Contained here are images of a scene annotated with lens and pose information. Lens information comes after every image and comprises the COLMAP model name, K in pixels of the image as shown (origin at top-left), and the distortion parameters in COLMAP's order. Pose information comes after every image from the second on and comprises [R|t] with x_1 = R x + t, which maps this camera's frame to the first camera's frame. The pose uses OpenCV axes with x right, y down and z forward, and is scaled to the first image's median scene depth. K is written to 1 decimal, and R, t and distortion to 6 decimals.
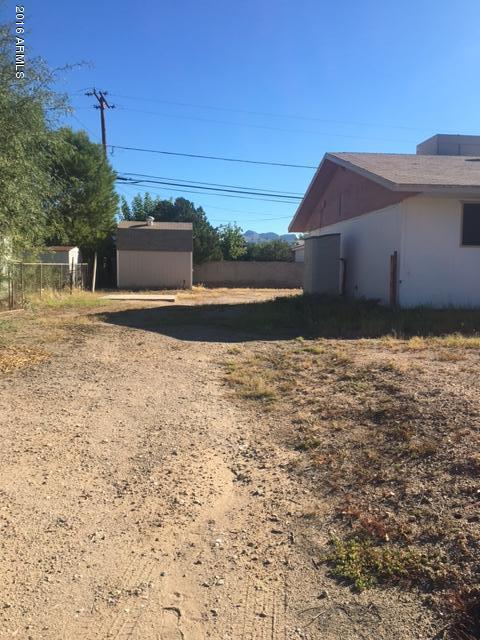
lens RADIAL K [[536.3, 0, 240.0], [0, 536.3, 320.0], [0, 0, 1]] dist [0.090004, -0.116084]
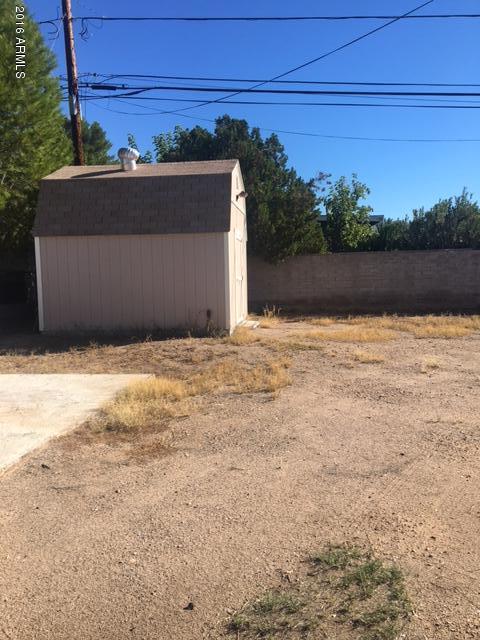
lens RADIAL K [[536.3, 0, 240.0], [0, 536.3, 320.0], [0, 0, 1]] dist [0.090004, -0.116084]
pose [[0.974586, -0.013664, -0.223595, -0.001461], [0.015913, 0.999839, 0.008258, -0.059174], [0.223446, -0.011607, 0.974647, 0.546675]]
